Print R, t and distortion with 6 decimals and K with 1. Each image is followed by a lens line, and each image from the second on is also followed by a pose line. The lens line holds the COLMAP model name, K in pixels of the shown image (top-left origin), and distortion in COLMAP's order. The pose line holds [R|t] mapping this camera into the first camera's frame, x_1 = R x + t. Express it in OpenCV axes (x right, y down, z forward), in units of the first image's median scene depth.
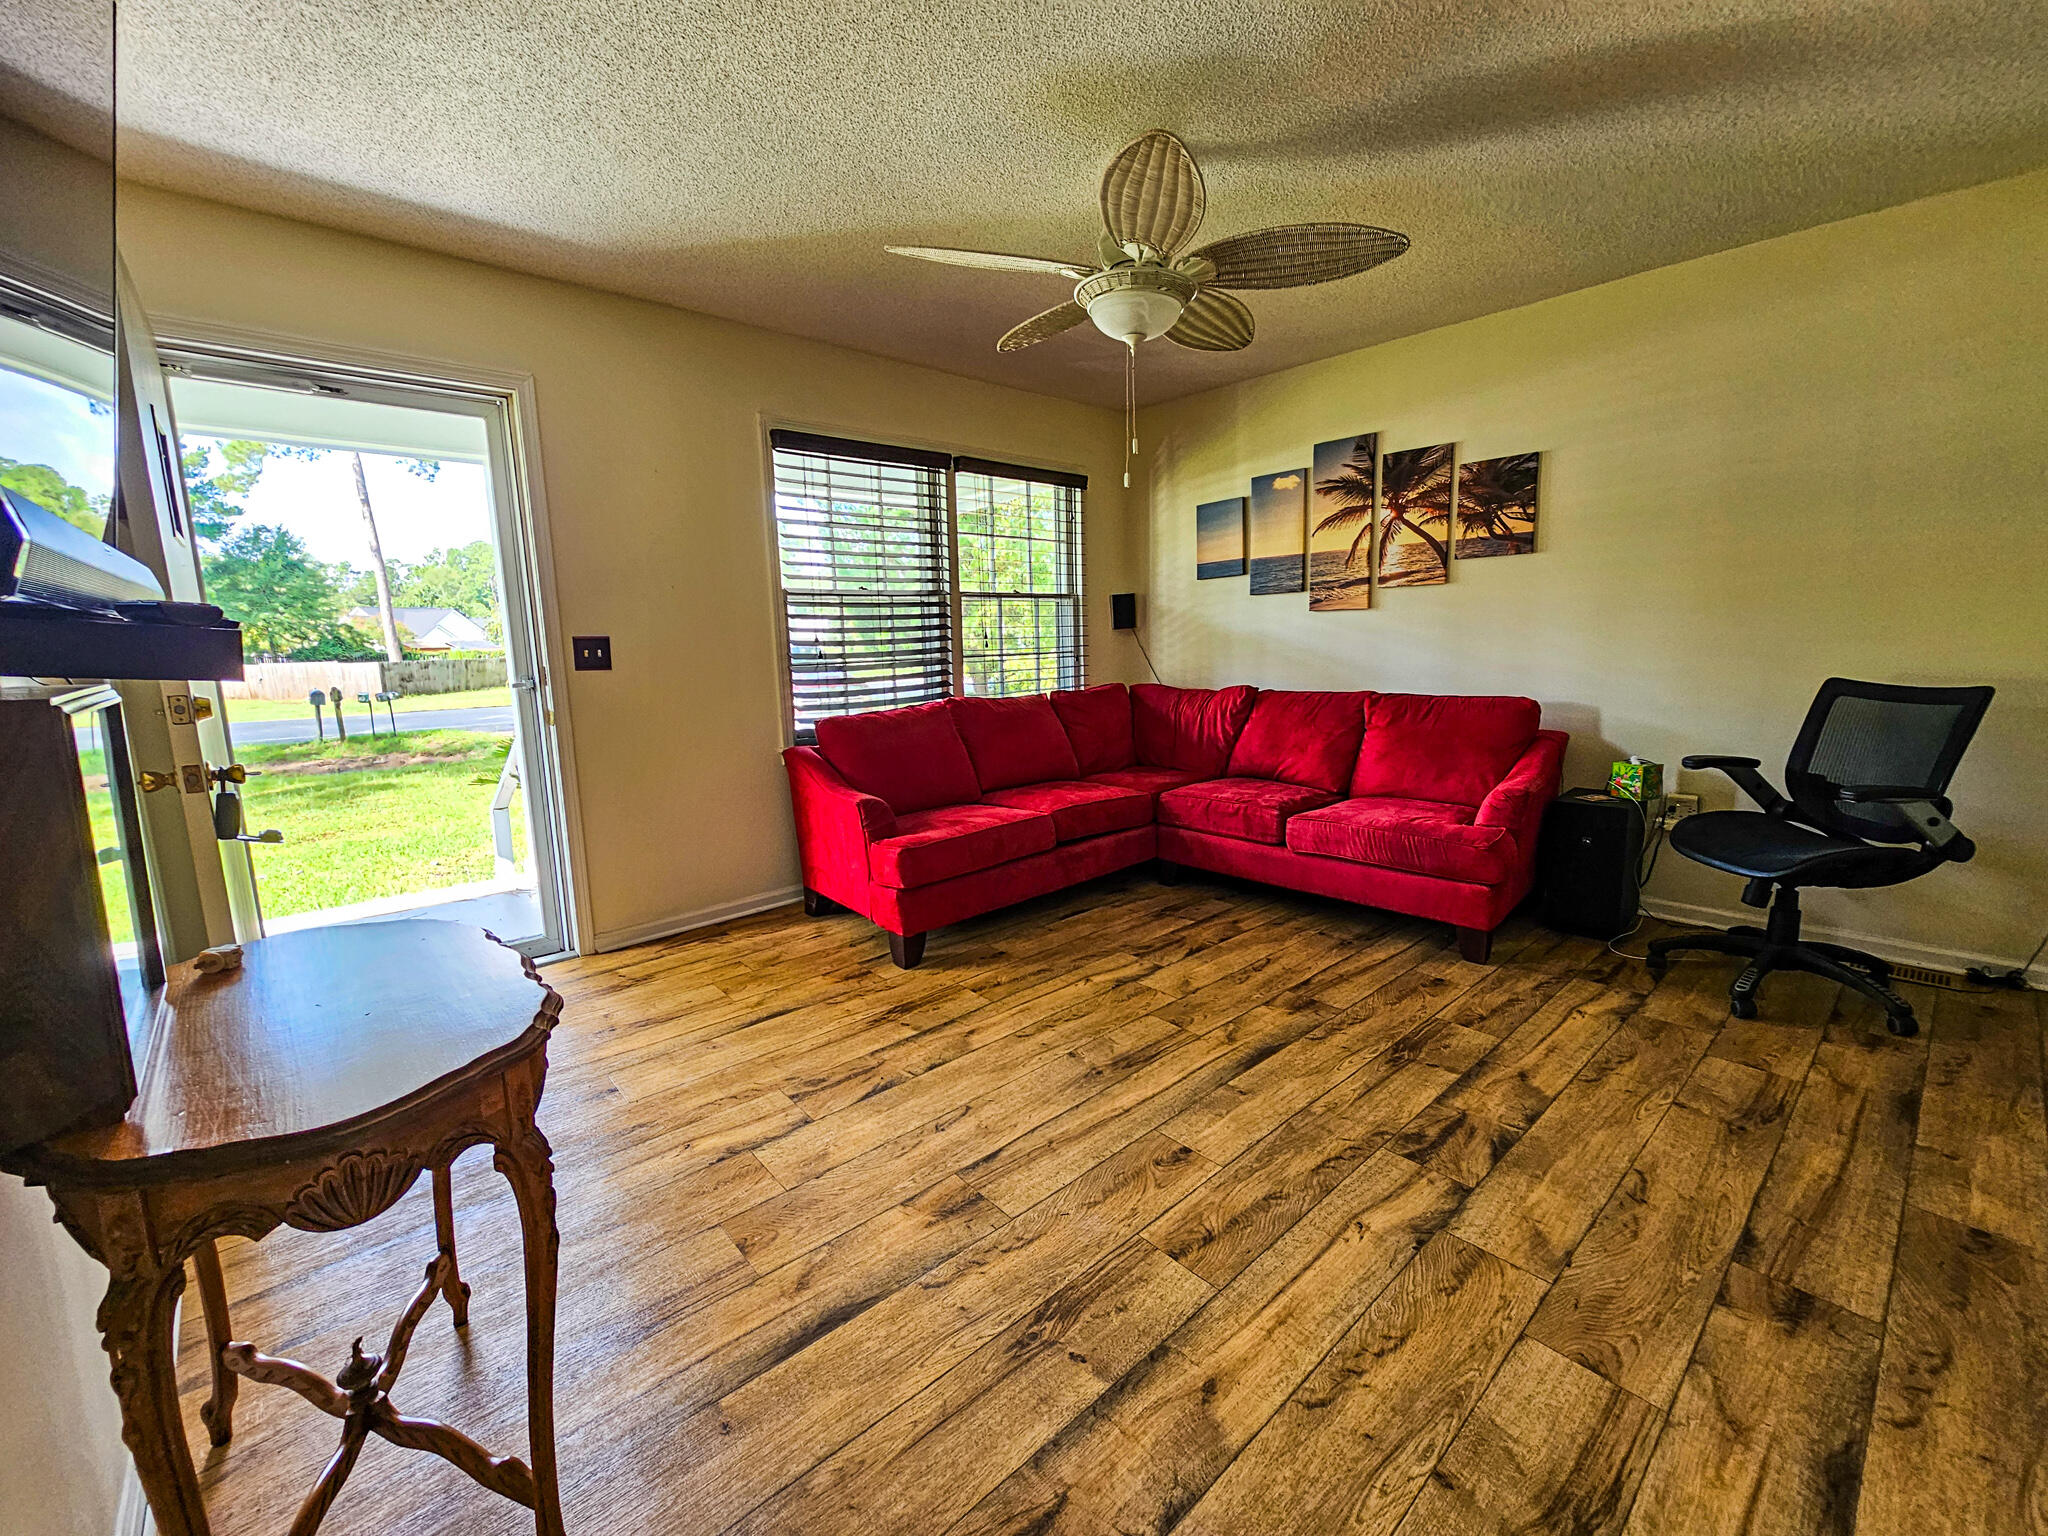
lens RADIAL K [[843.9, 0, 1027.0], [0, 843.9, 757.2], [0, 0, 1]] dist [-0.001100, -0.000209]
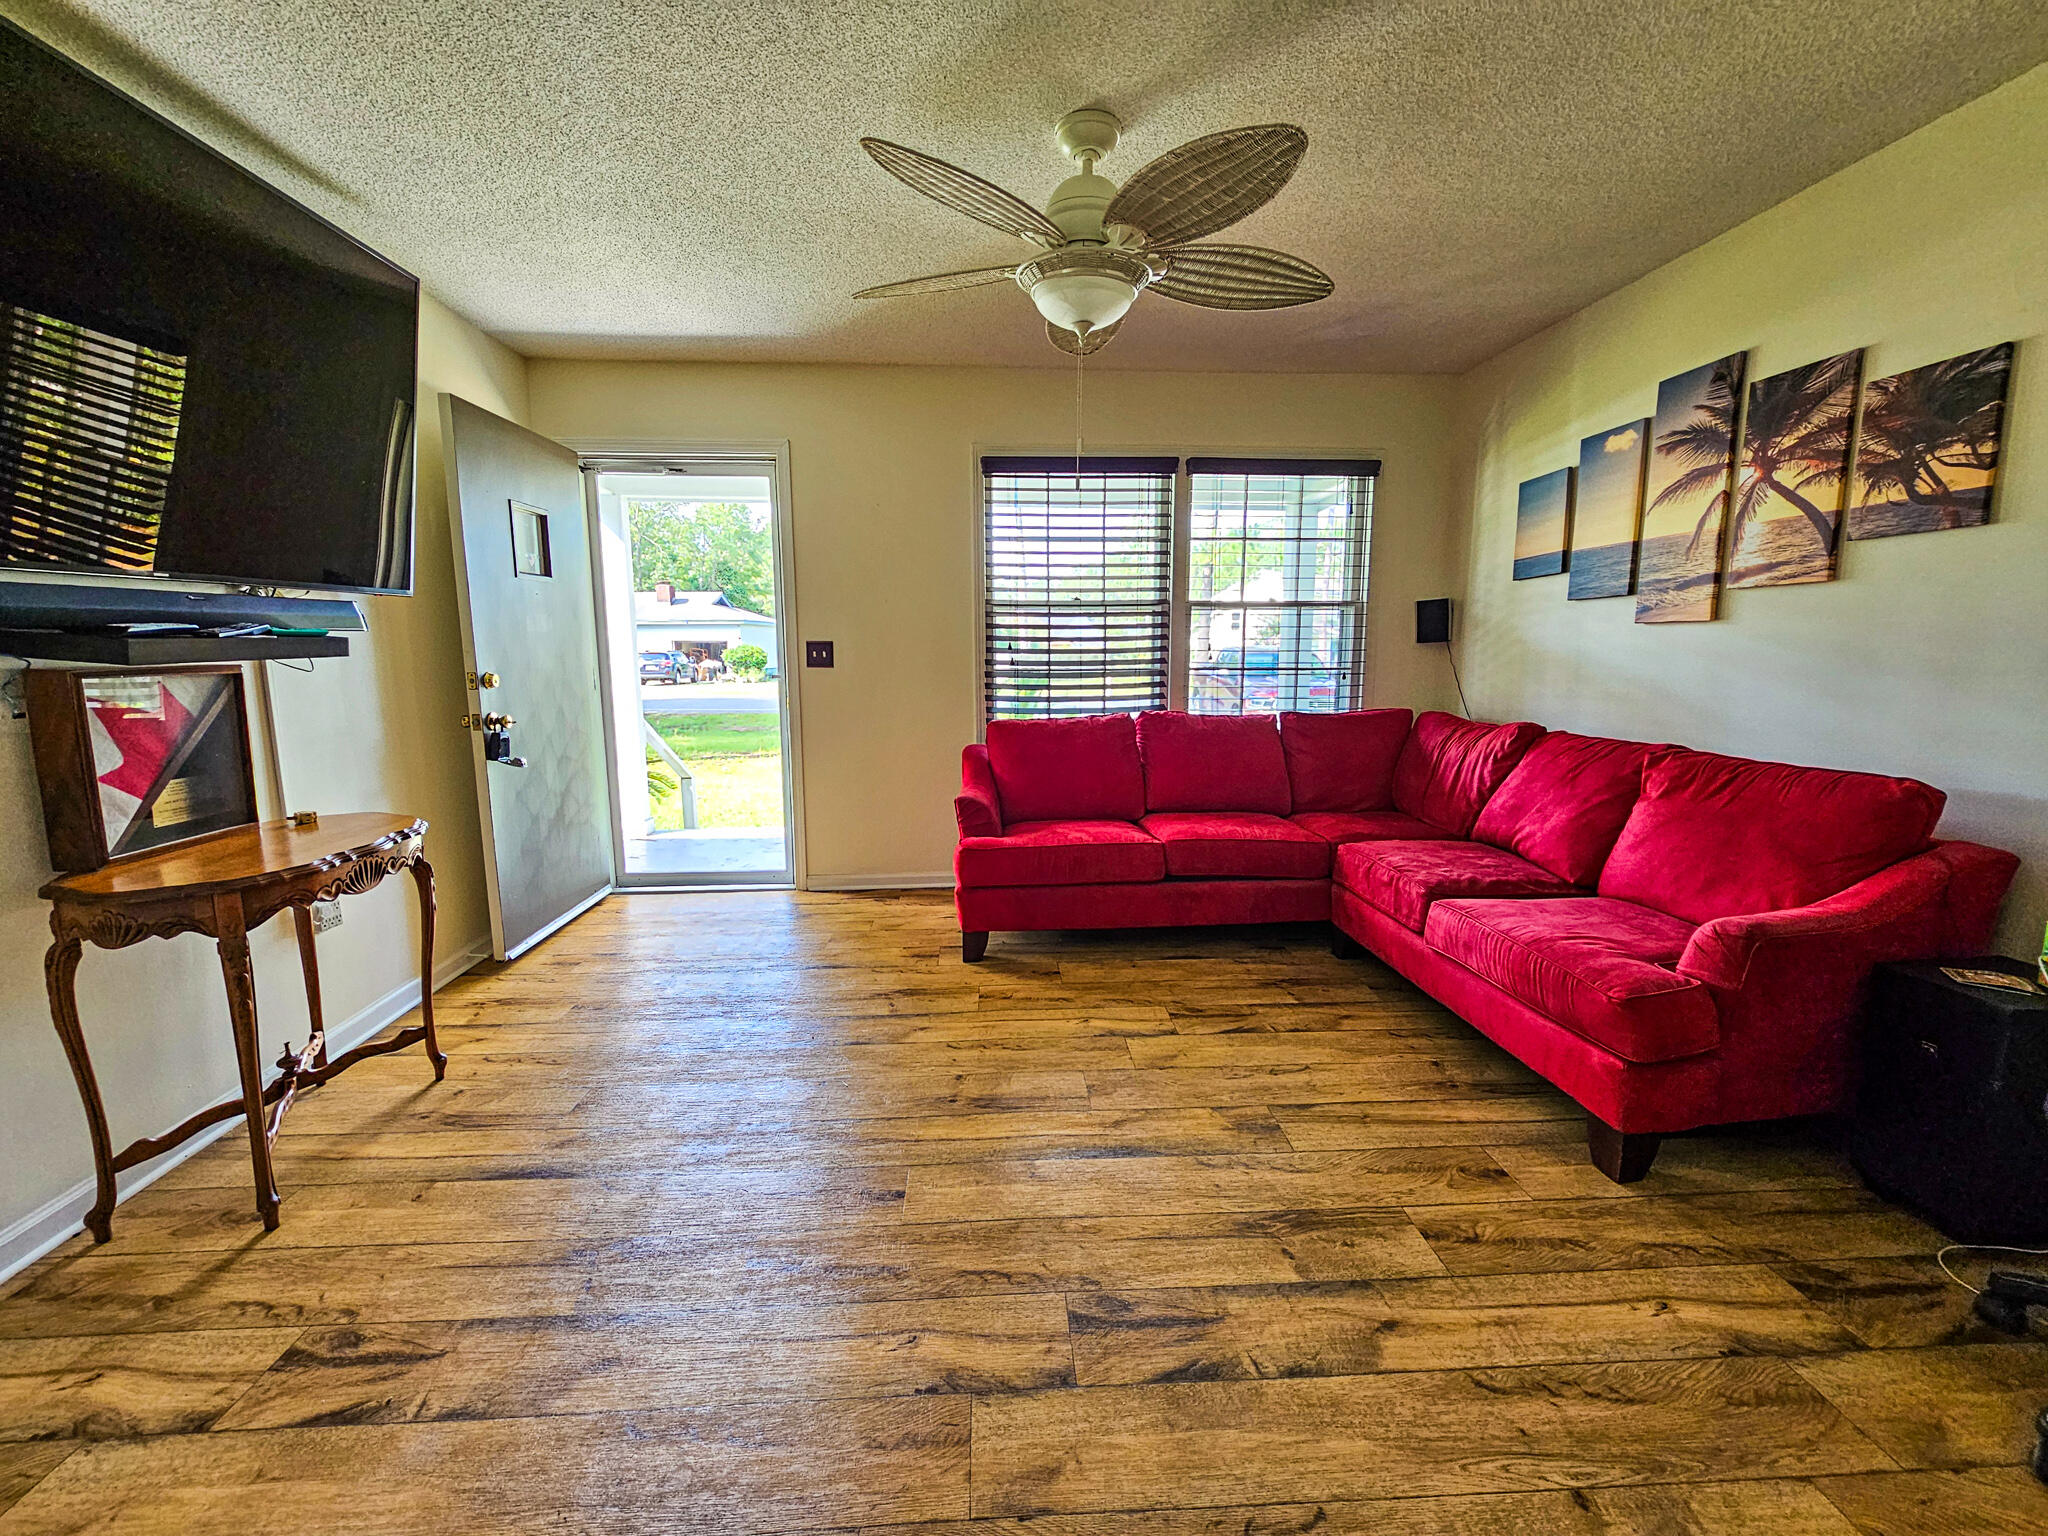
lens RADIAL K [[843.9, 0, 1021.4], [0, 843.9, 760.4], [0, 0, 1]] dist [-0.001100, -0.000209]
pose [[0.779869, 0.106947, -0.616739, 0.524309], [-0.106862, 0.993579, 0.037167, -0.045284], [0.616753, 0.036920, 0.786290, 0.199692]]
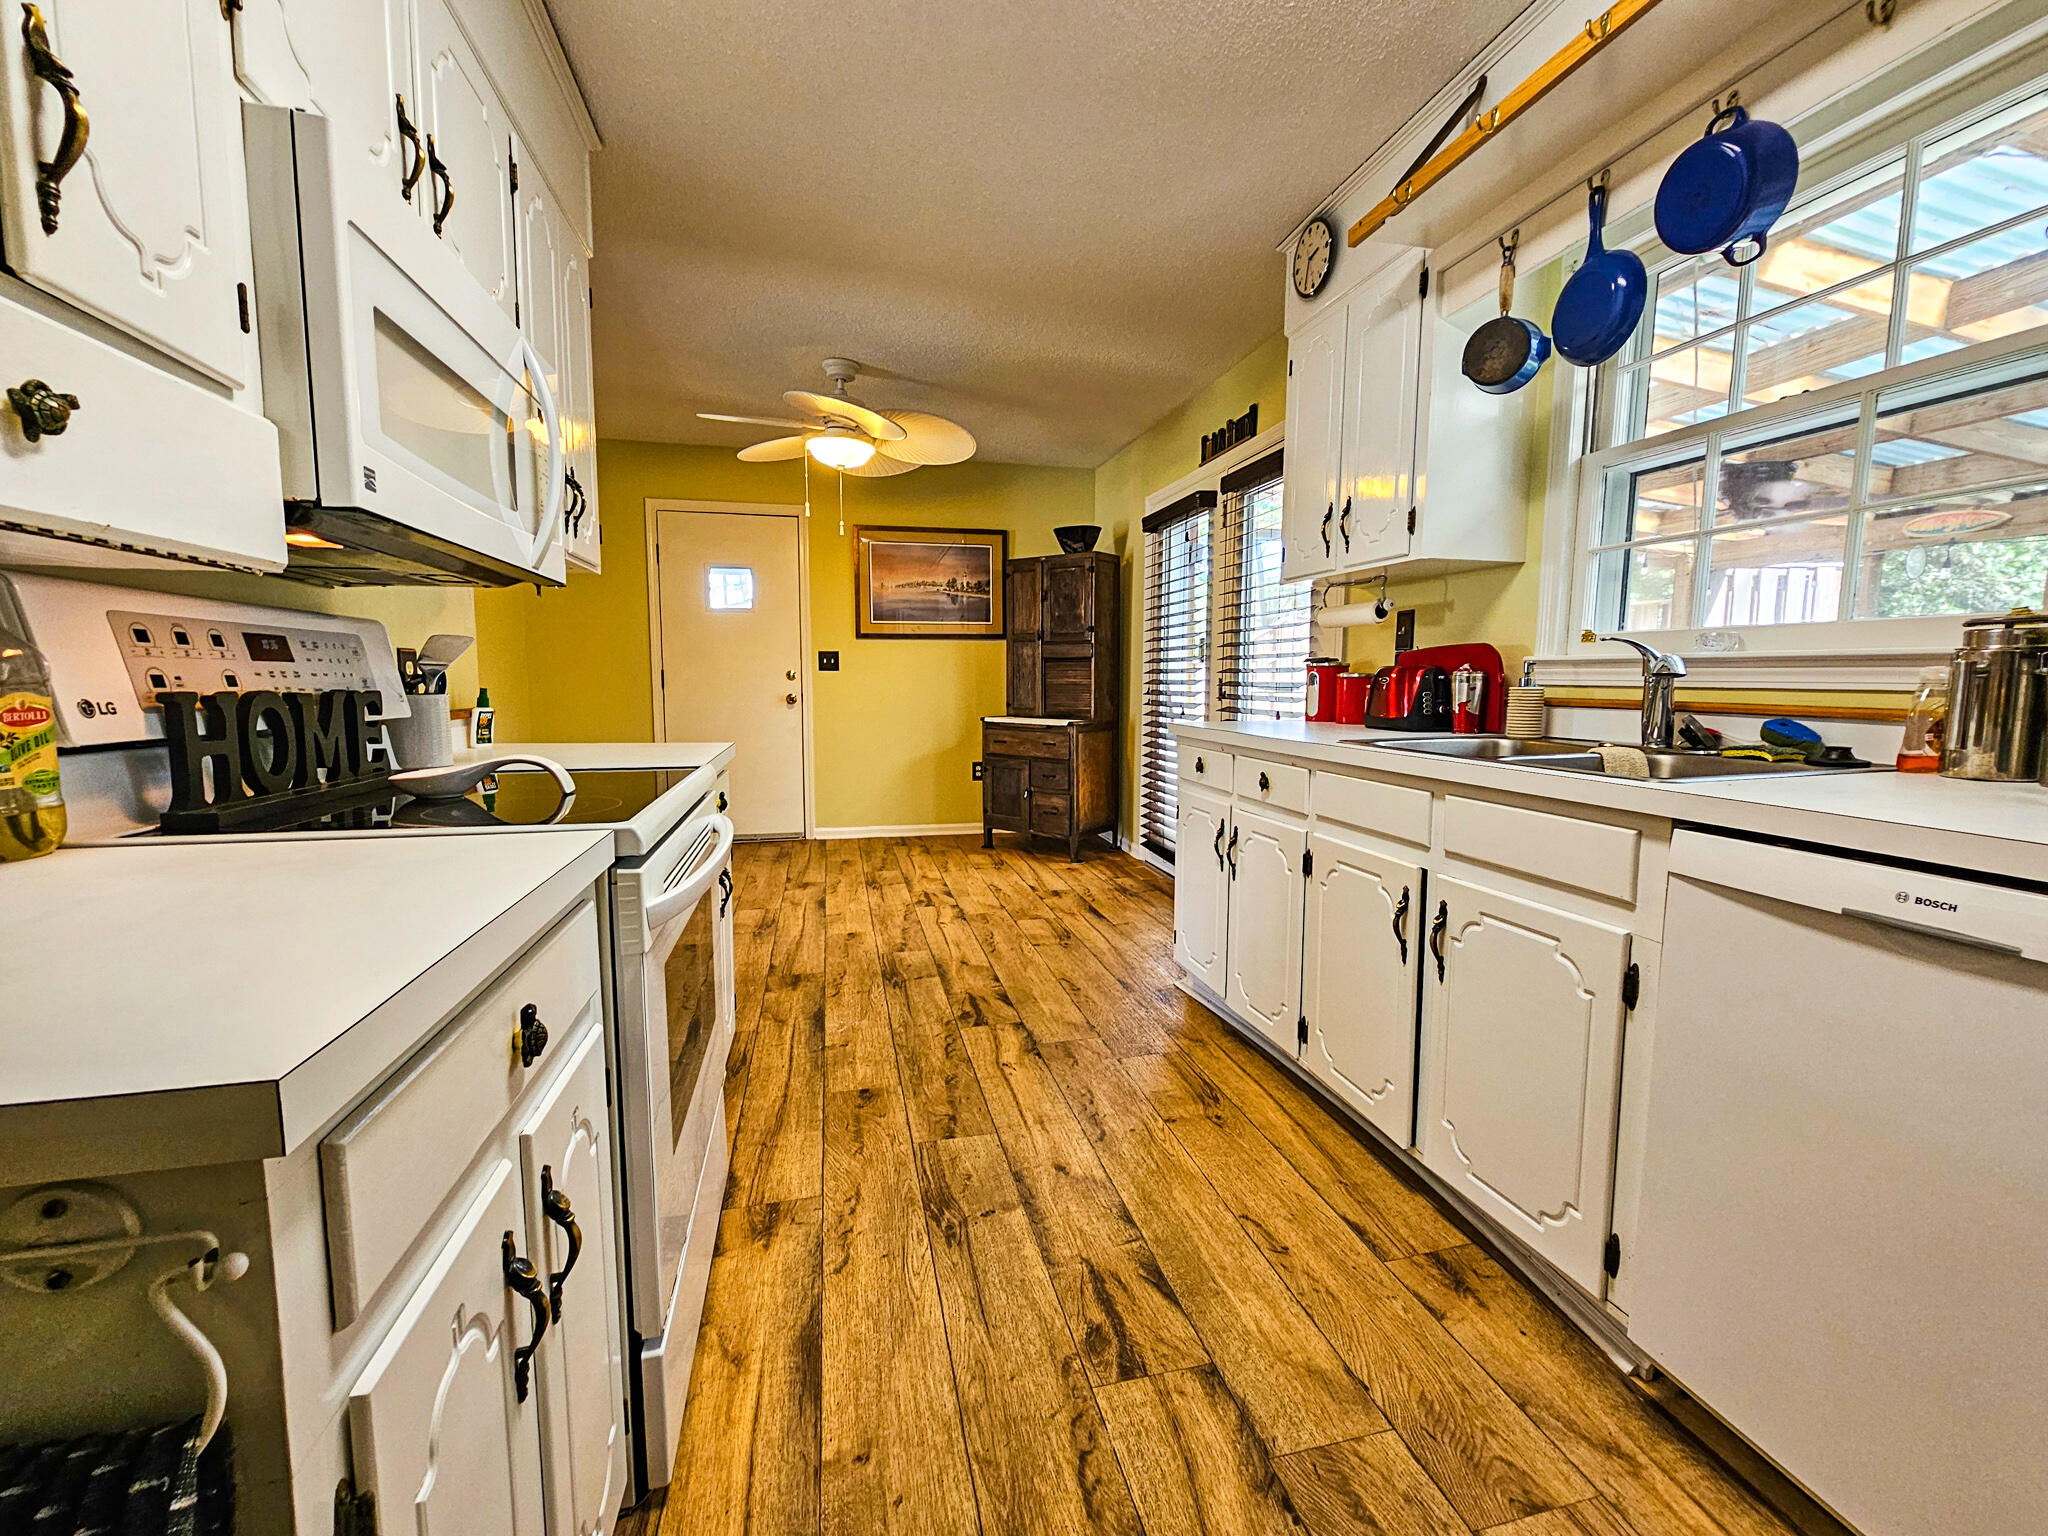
lens RADIAL K [[843.9, 0, 1035.4], [0, 843.9, 759.5], [0, 0, 1]] dist [-0.001100, -0.000209]
pose [[0.462948, -0.067206, 0.883834, -0.430063], [0.127127, 0.991847, 0.008831, 0.027039], [-0.877222, 0.108271, 0.467717, 0.136745]]
